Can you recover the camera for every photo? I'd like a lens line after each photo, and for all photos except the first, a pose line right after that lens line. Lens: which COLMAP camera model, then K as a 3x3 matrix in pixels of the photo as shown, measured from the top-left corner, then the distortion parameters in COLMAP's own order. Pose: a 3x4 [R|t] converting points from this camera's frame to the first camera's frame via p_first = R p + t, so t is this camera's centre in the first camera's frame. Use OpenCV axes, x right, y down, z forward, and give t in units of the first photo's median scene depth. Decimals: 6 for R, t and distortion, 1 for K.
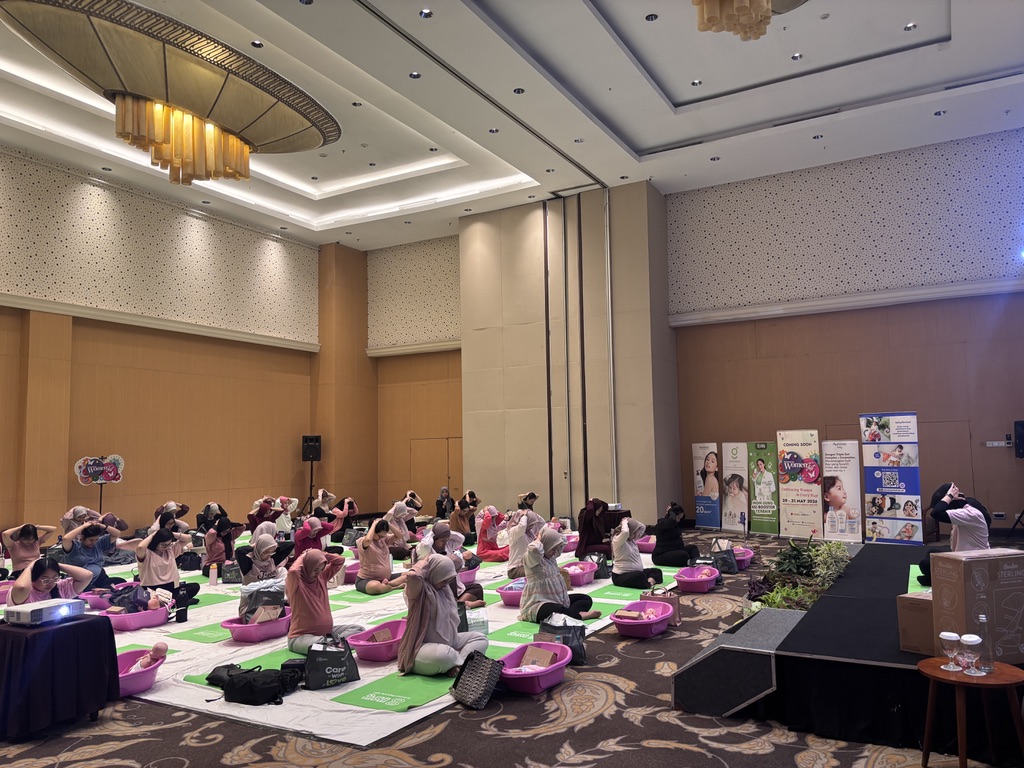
lens RADIAL K [[775.1, 0, 509.6], [0, 775.1, 381.6], [0, 0, 1]] dist [0.011465, -0.004166]
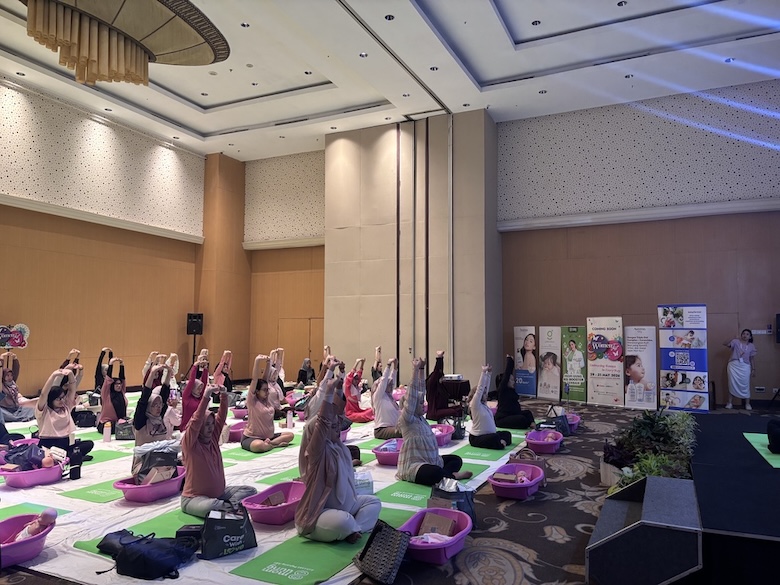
lens RADIAL K [[590.4, 0, 388.1], [0, 590.4, 290.7], [0, 0, 1]] dist [0.011465, -0.004166]
pose [[0.996892, 0.028629, 0.073399, -0.038668], [-0.029844, 0.999434, 0.015506, 0.017330], [-0.072913, -0.017648, 0.997182, 0.102085]]
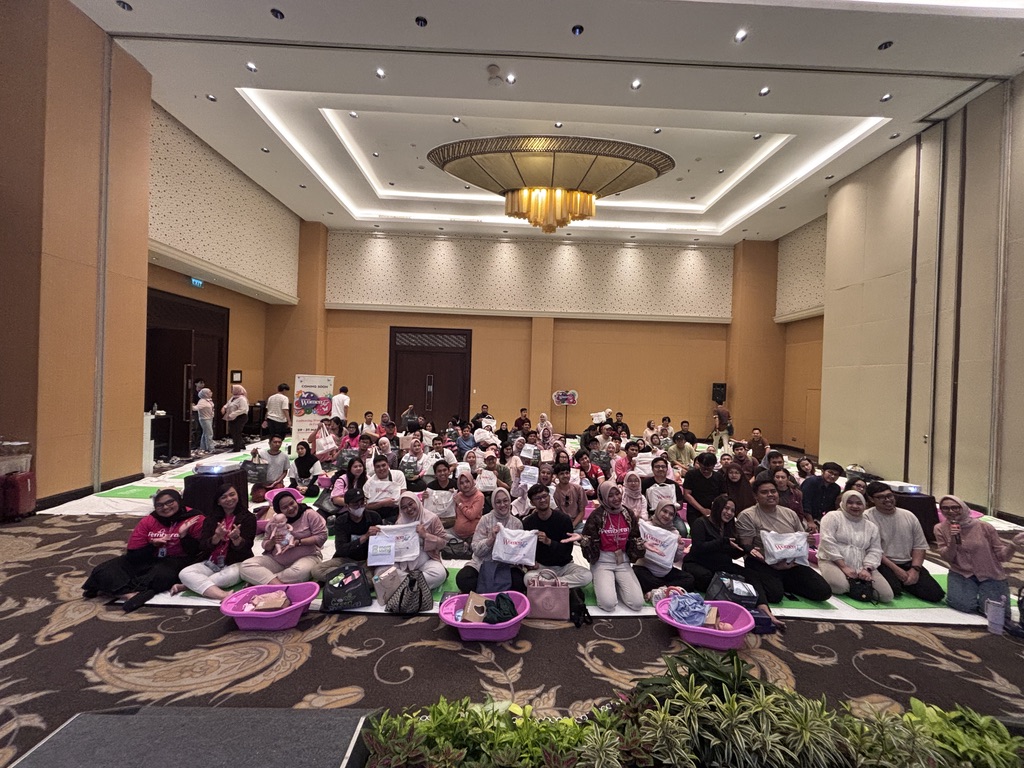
lens RADIAL K [[412.2, 0, 509.7], [0, 412.2, 385.3], [0, 0, 1]] dist [-0.001398, -0.000262]
pose [[0.509810, 0.039104, -0.859398, 0.287421], [0.040380, 0.996778, 0.069309, 0.008627], [0.859339, -0.070037, 0.506588, 0.413281]]
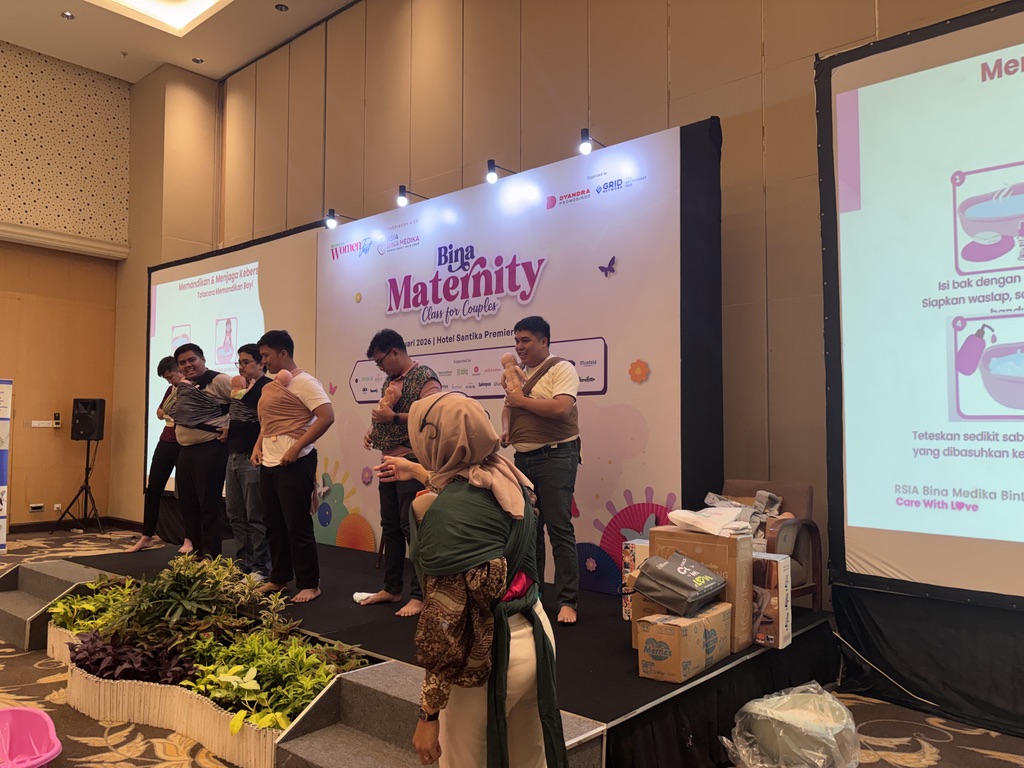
lens RADIAL K [[782.5, 0, 512.0], [0, 782.5, 384.0], [0, 0, 1]] dist [0.003471, -0.000532]
pose [[0.204522, 0.078393, 0.975718, -0.116112], [-0.098827, 0.993348, -0.059094, 0.037795], [-0.973860, -0.084342, 0.210909, 0.332117]]
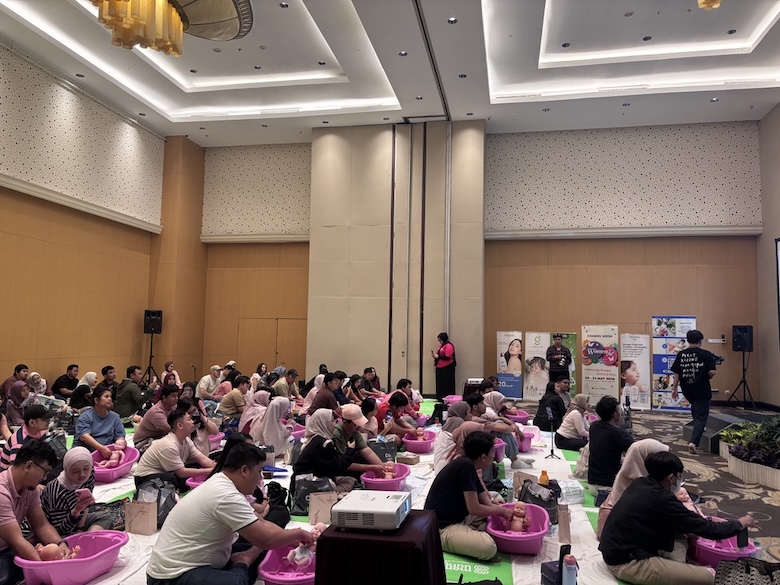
lens RADIAL K [[596.1, 0, 390.0], [0, 596.1, 292.5], [0, 0, 1]] dist [0.003471, -0.000532]
pose [[0.948420, 0.062899, 0.310715, -0.292702], [-0.067636, 0.997700, 0.004483, 0.028115], [-0.309719, -0.025267, 0.950492, 0.155125]]
